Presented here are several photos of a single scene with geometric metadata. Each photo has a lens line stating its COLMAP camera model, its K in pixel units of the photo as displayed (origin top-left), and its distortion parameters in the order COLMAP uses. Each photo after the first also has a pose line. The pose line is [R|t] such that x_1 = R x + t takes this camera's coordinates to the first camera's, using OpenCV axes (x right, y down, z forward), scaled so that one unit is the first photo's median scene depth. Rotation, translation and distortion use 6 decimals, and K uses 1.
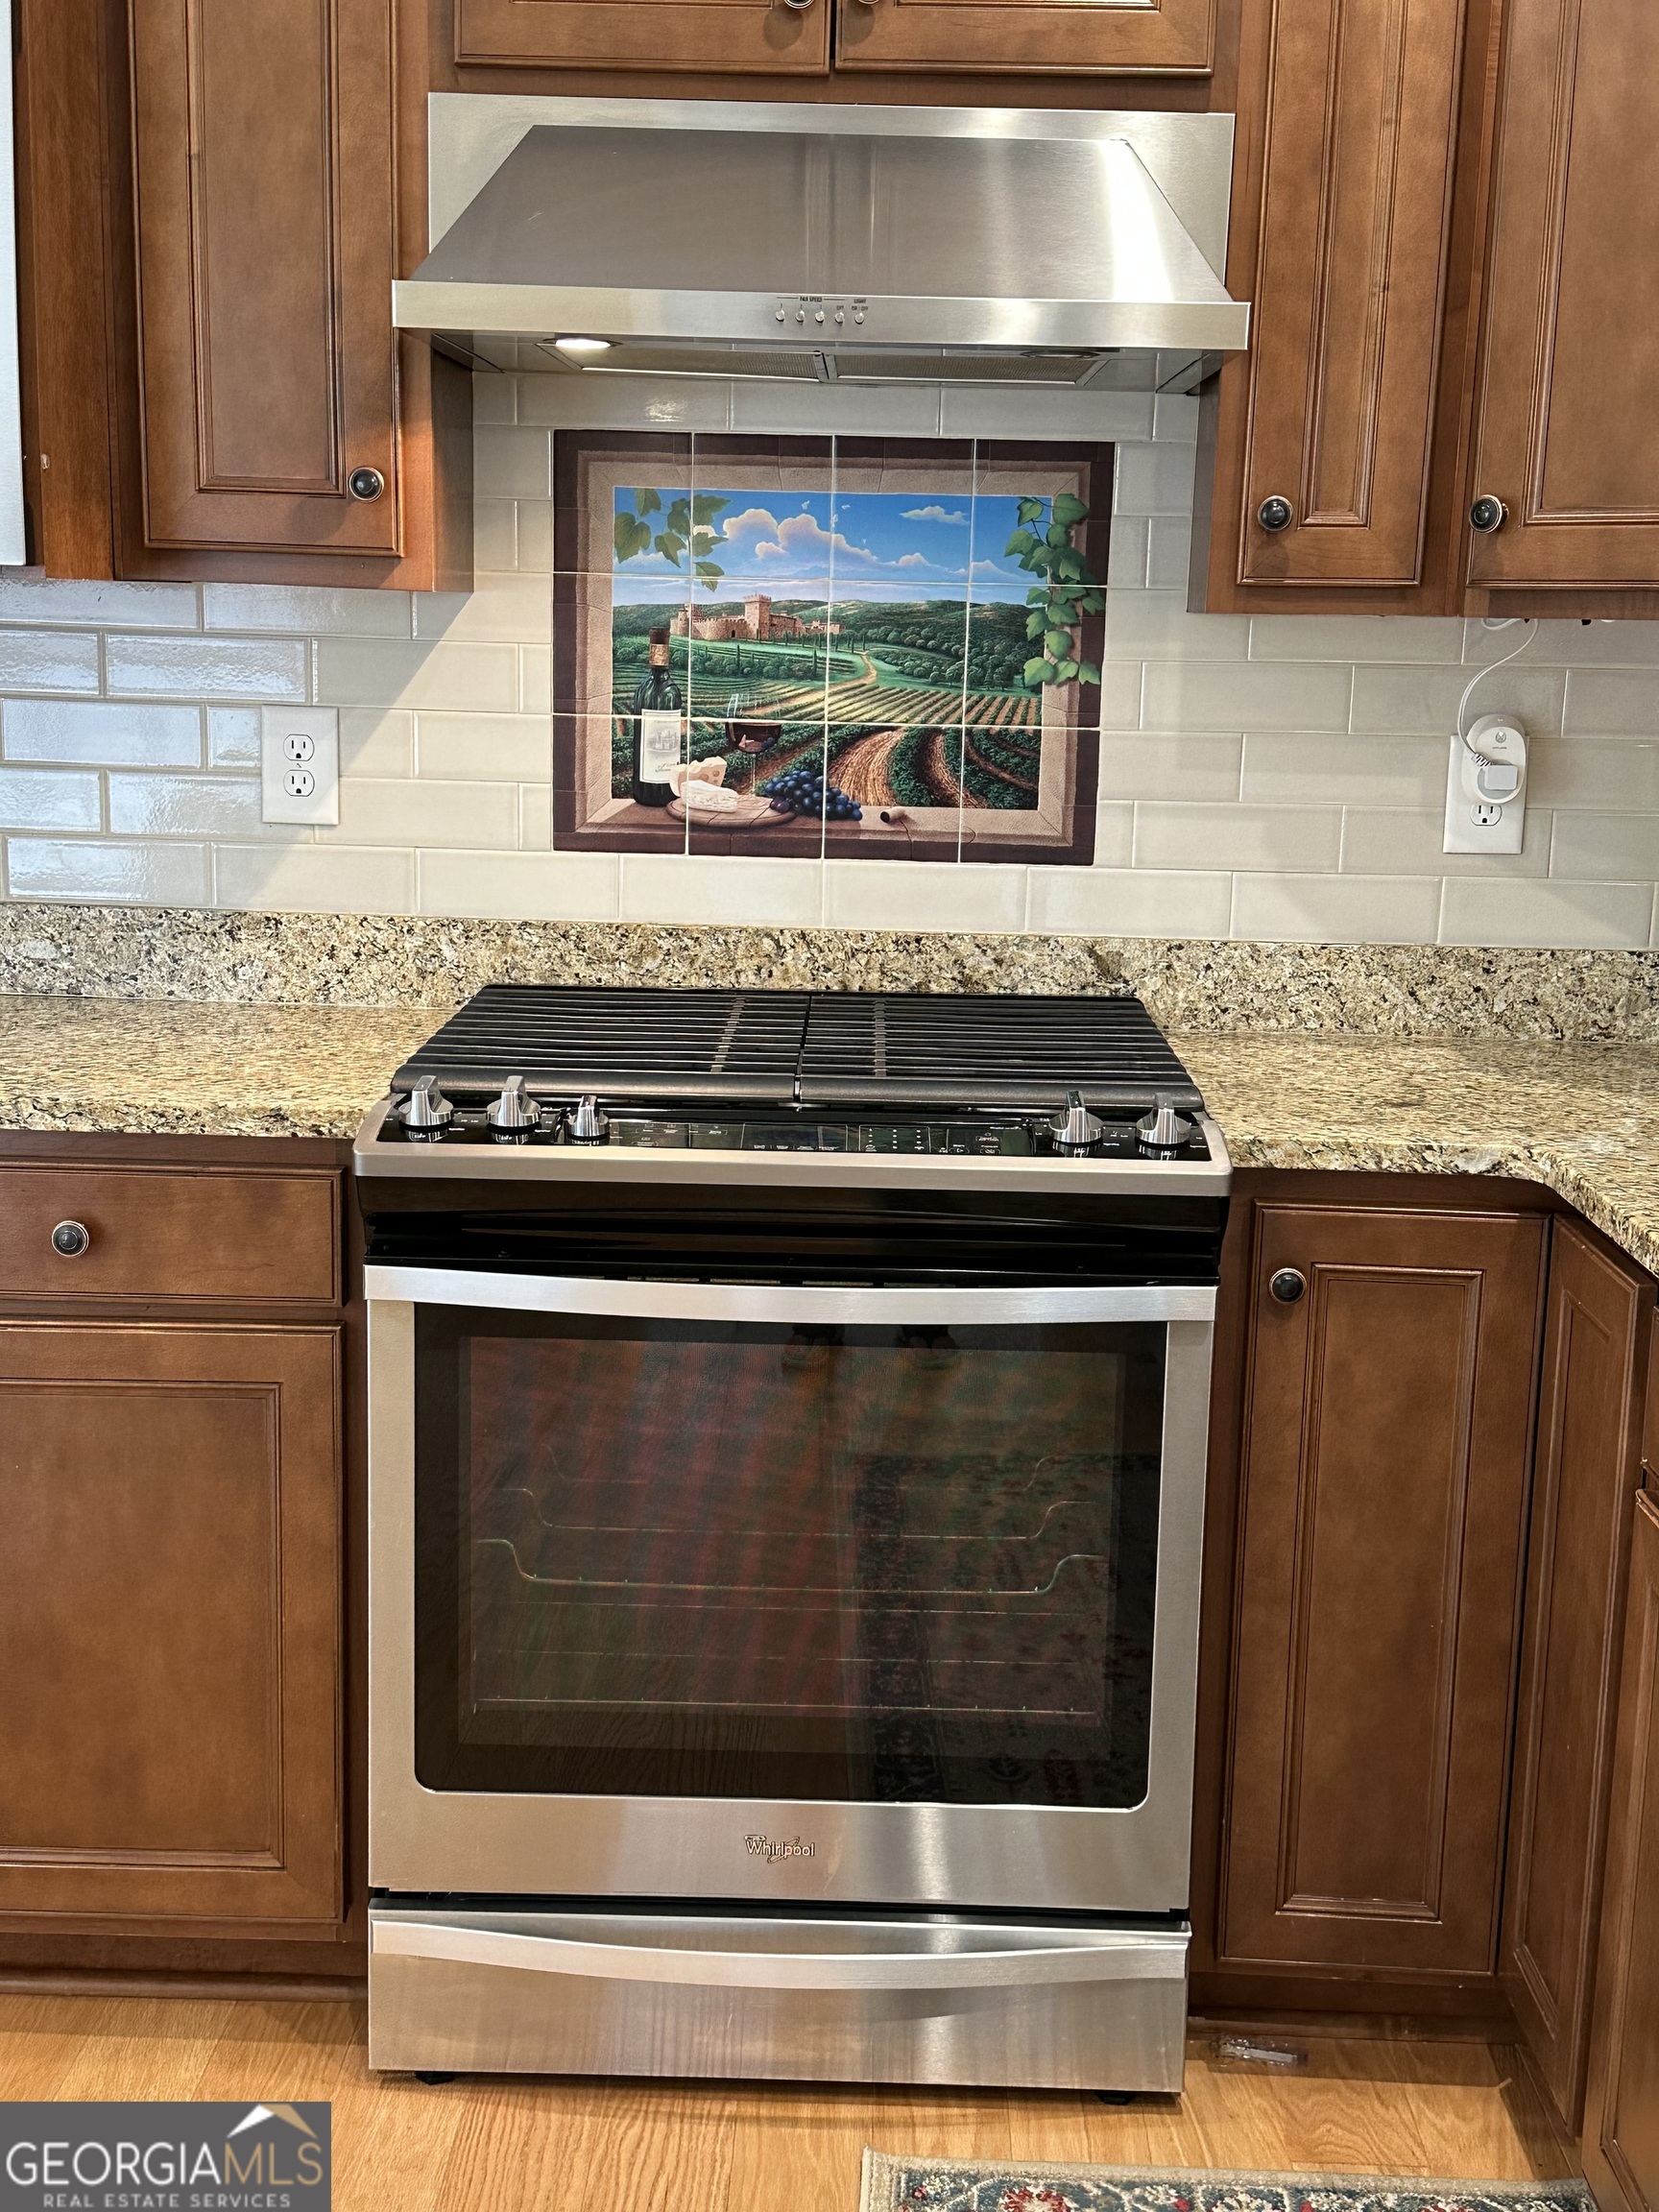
lens RADIAL K [[2561.6, 0, 829.5], [0, 2561.6, 1106.0], [0, 0, 1]] dist [0.177630, -0.342086]
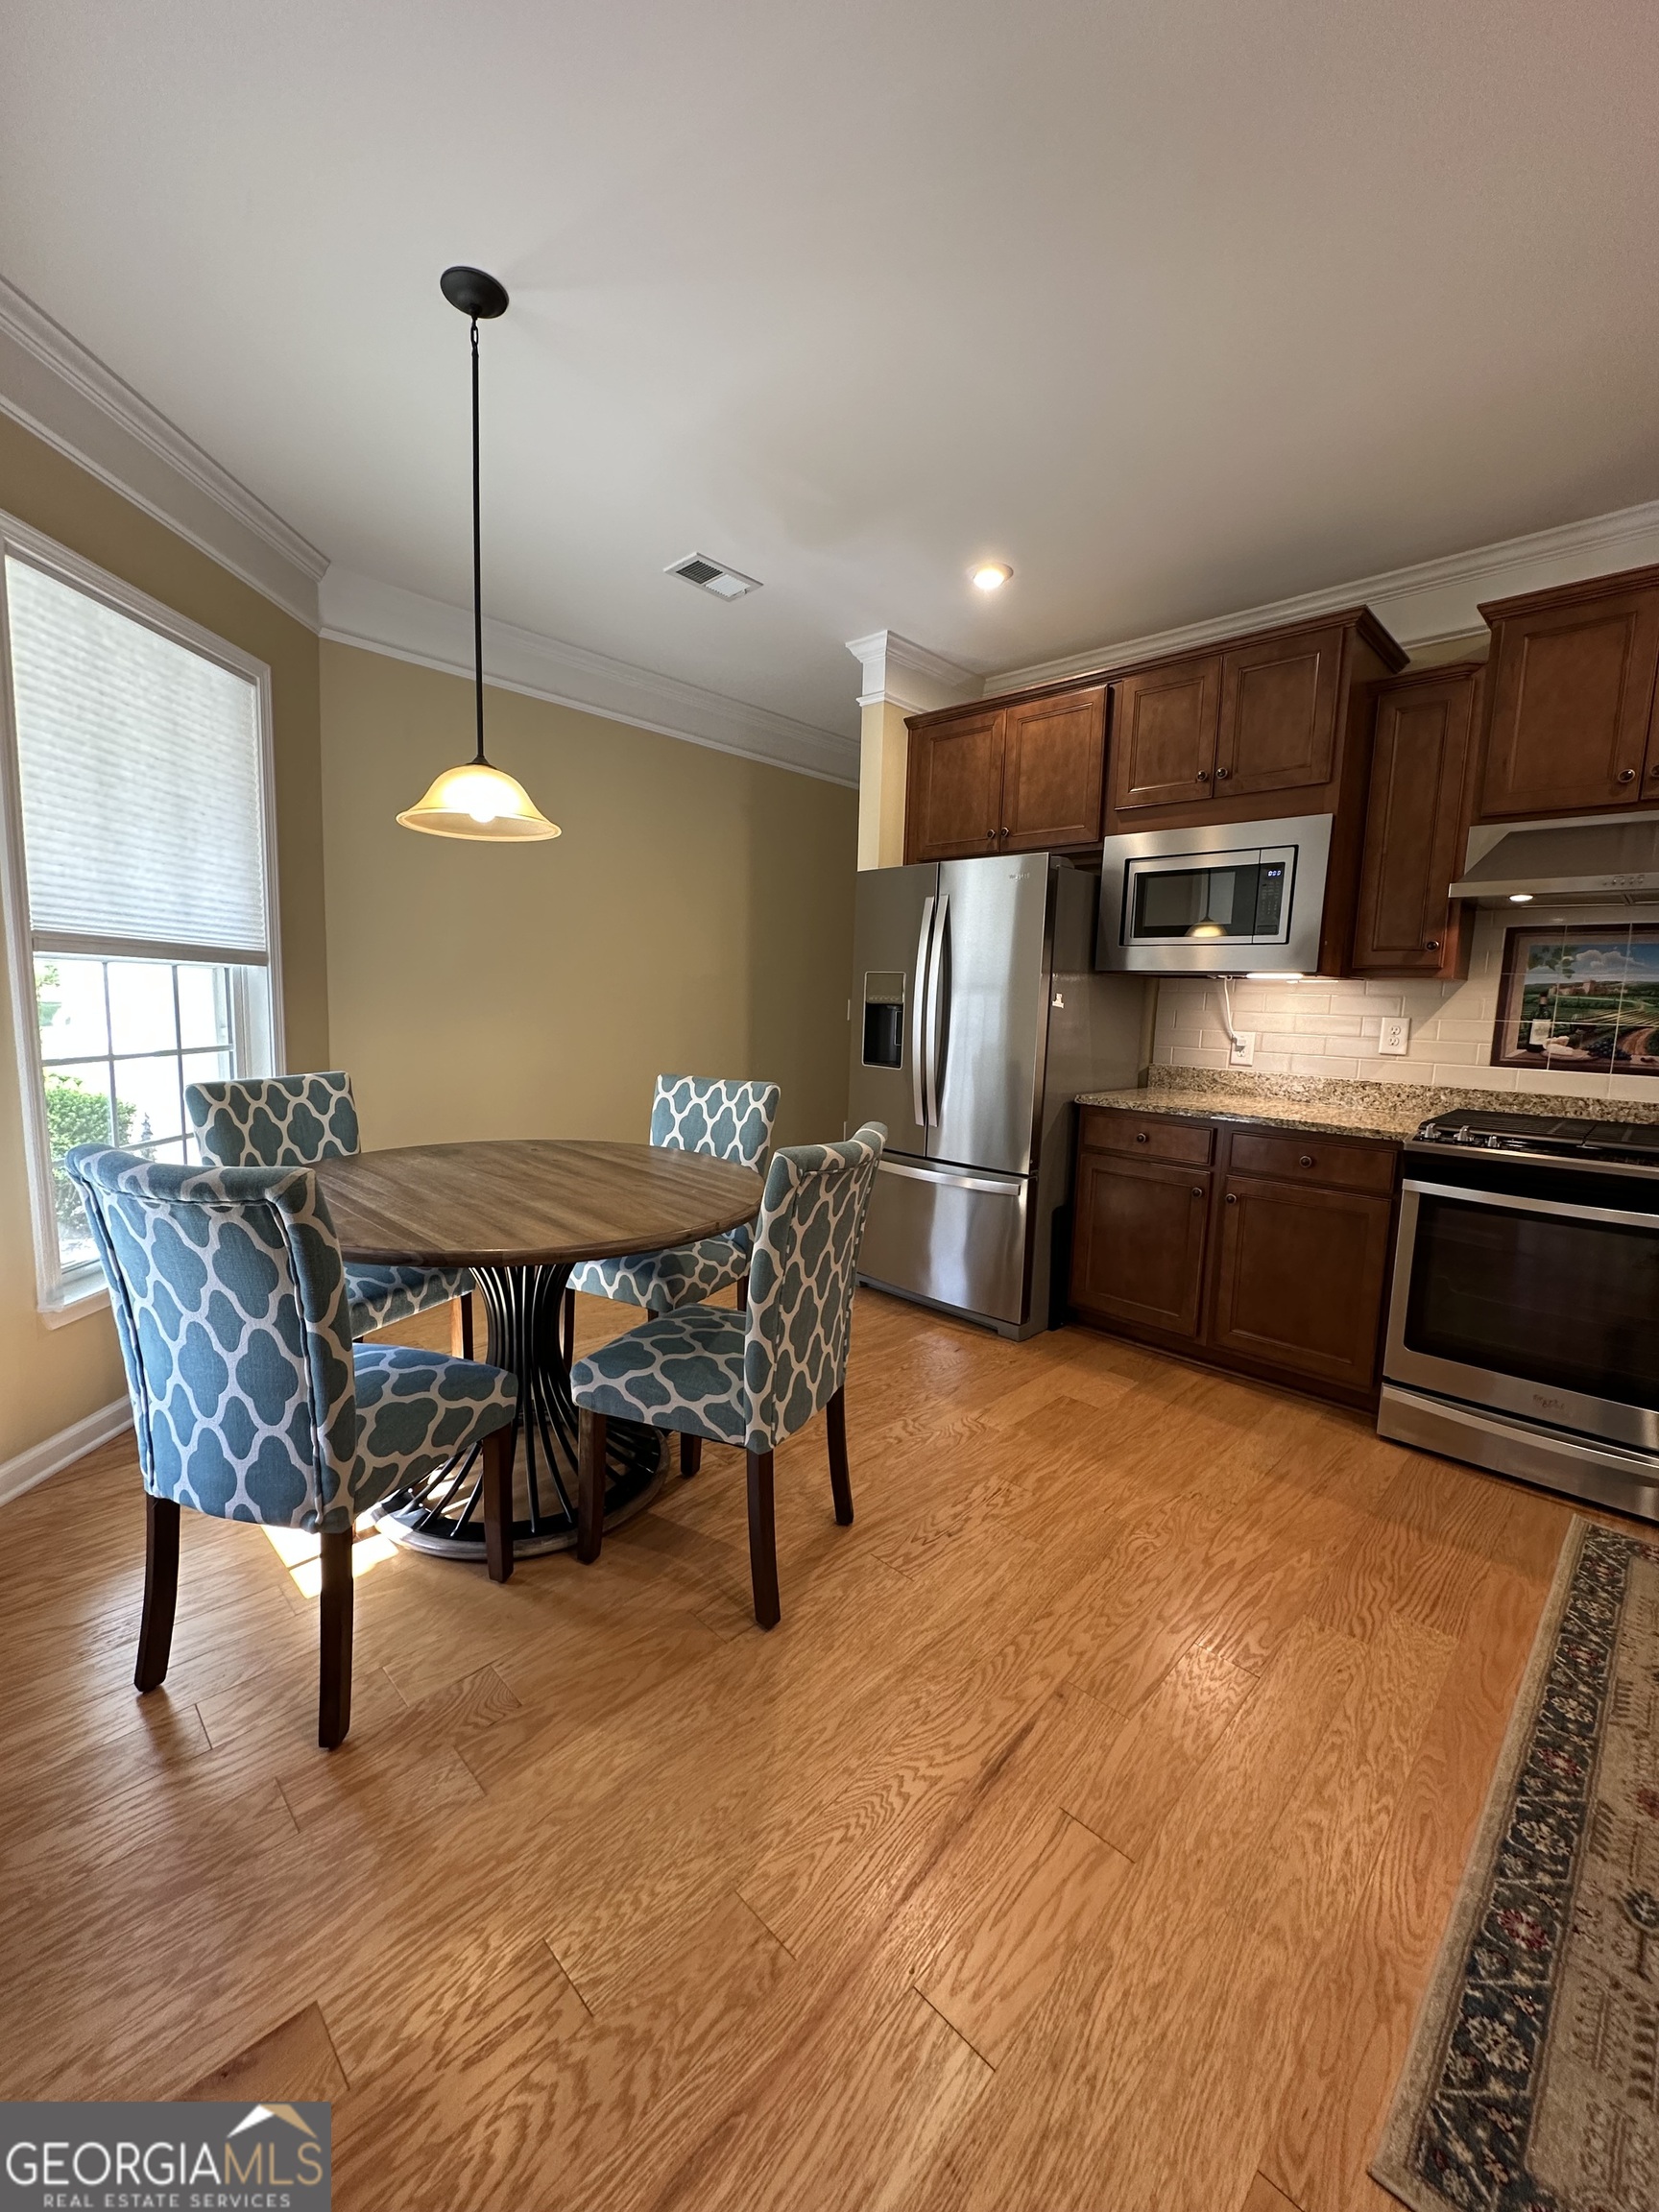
lens RADIAL K [[884.1, 0, 829.5], [0, 884.1, 1106.0], [0, 0, 1]] dist [-0.001886, 0.000293]
pose [[0.729431, 0.079203, -0.679453, 0.032871], [-0.139622, 0.989602, -0.034536, 0.088600], [0.669653, 0.120059, 0.732905, -0.250133]]
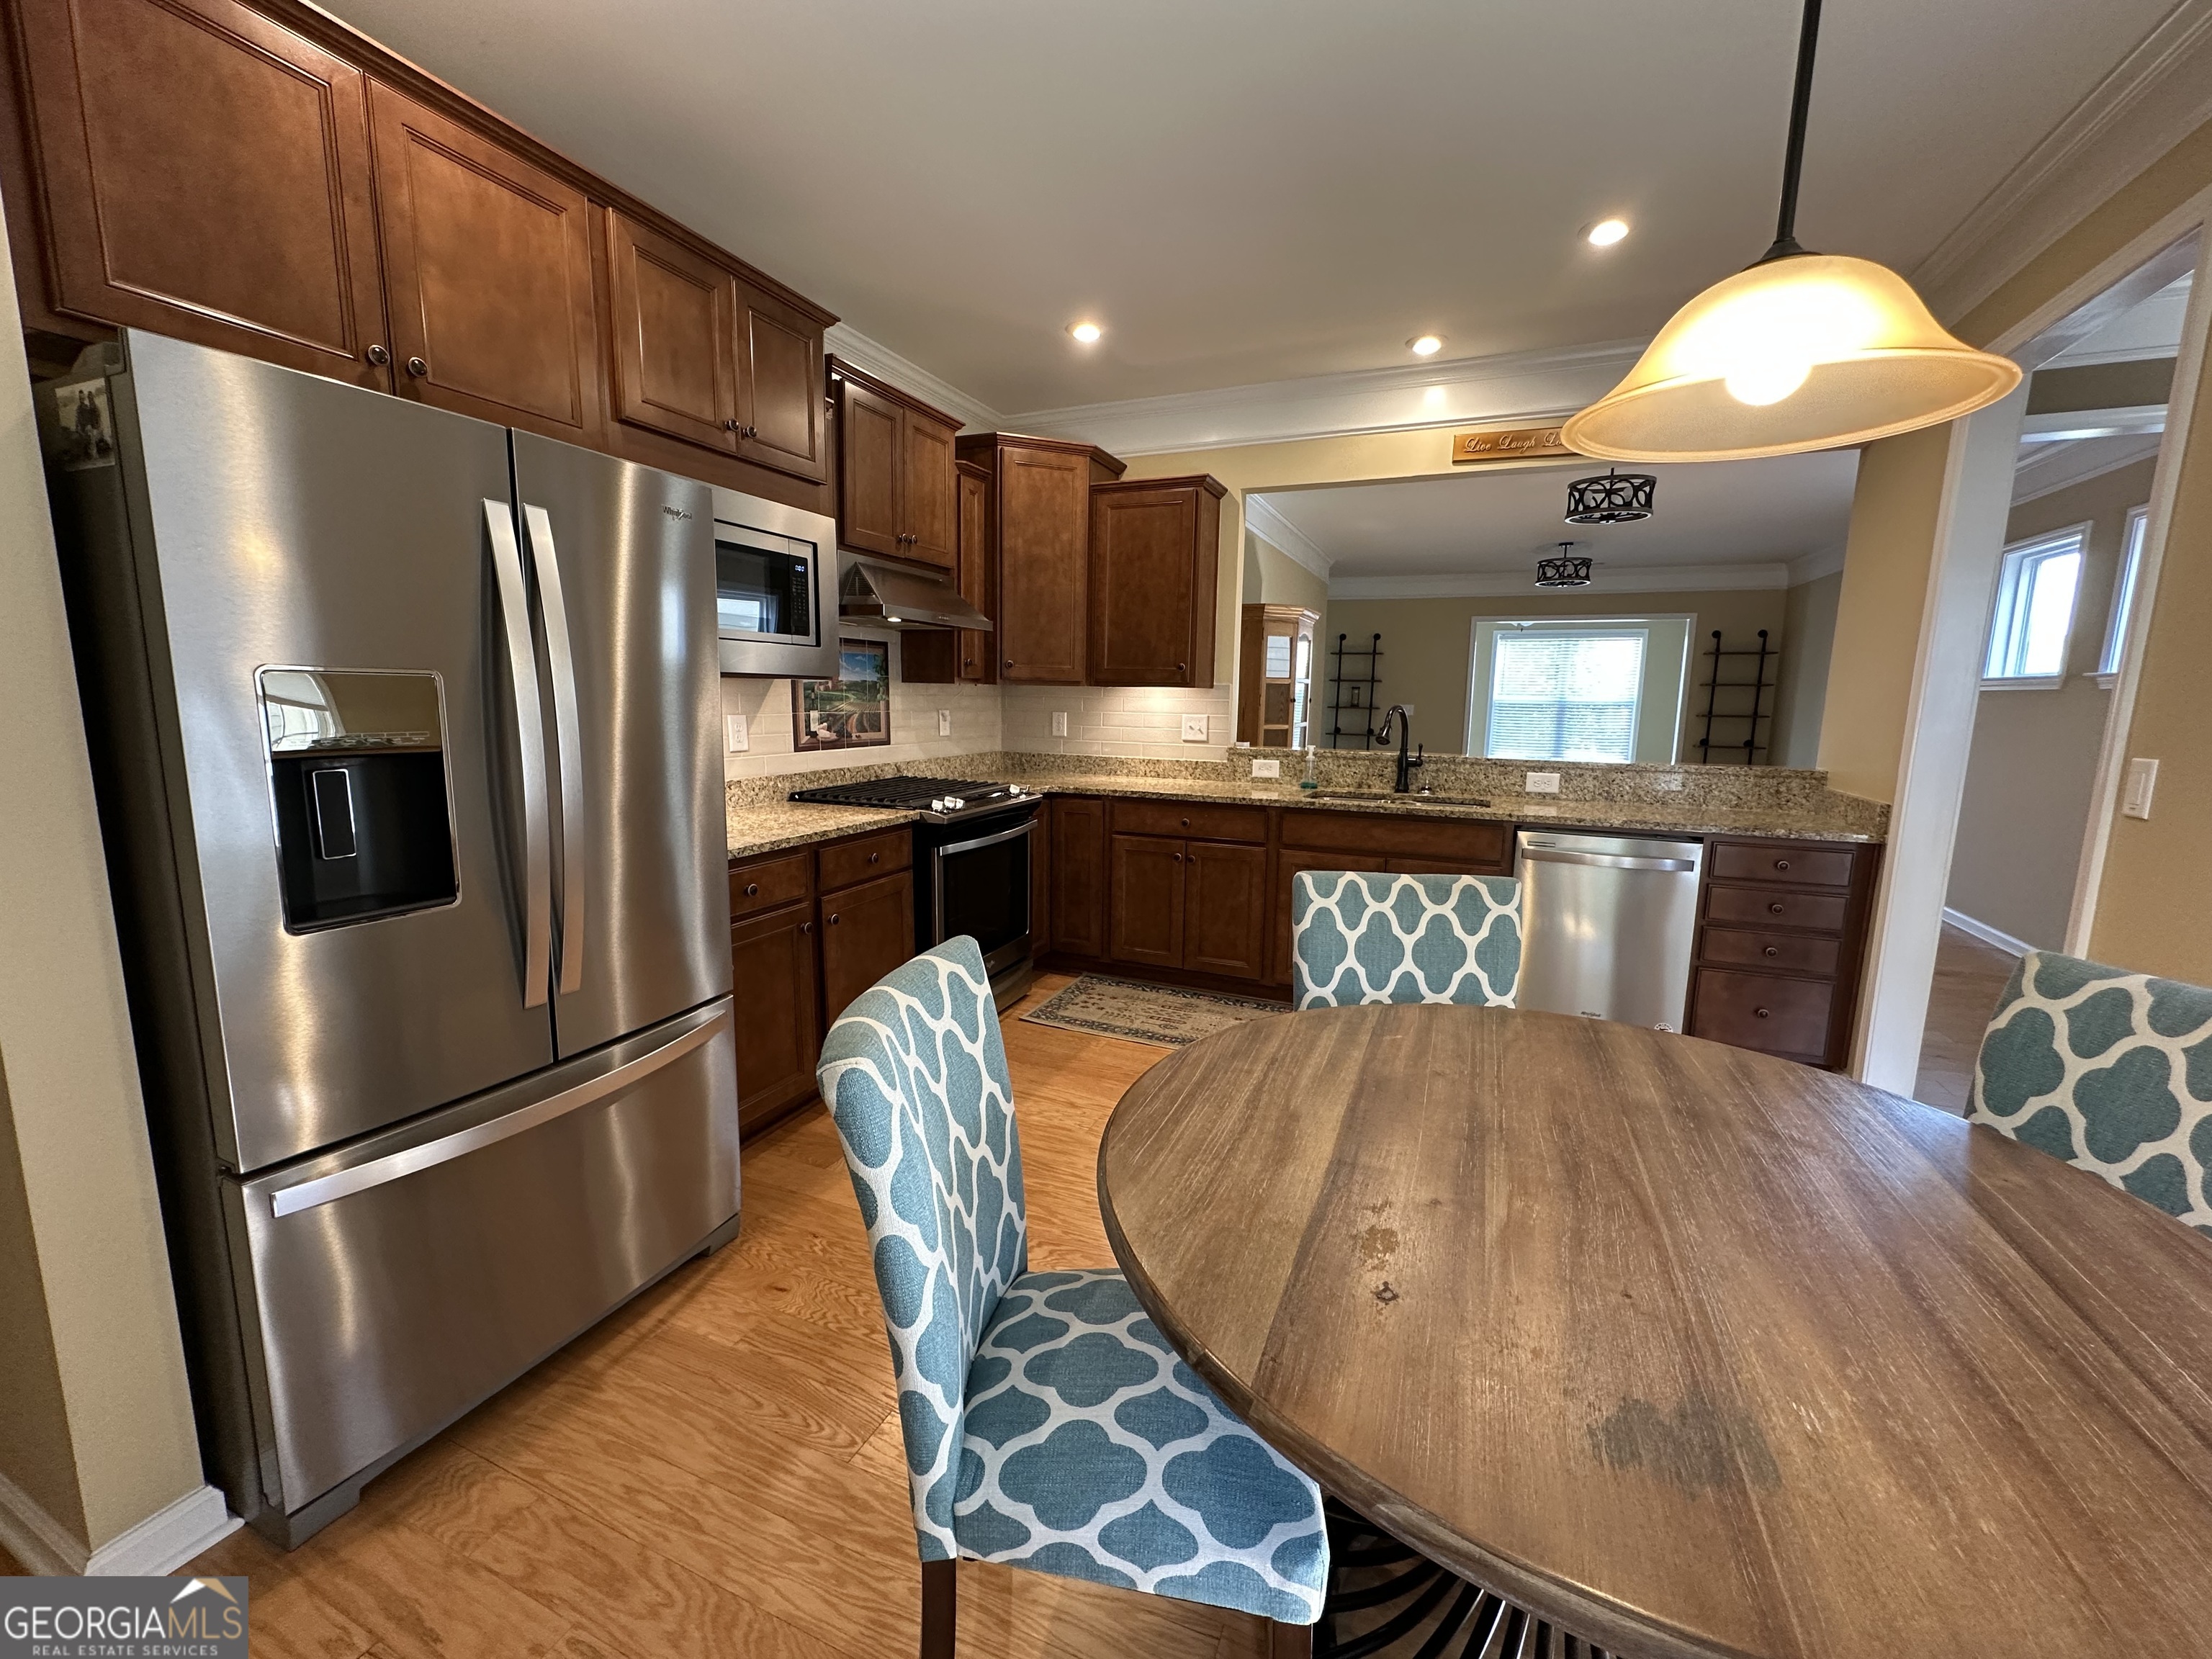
lens RADIAL K [[884.1, 0, 1106.0], [0, 884.1, 829.5], [0, 0, 1]] dist [-0.001886, 0.000293]
pose [[0.369884, -0.162162, 0.914817, -1.083522], [0.167923, 0.980102, 0.105839, -0.054700], [-0.913777, 0.114470, 0.389755, 0.171257]]
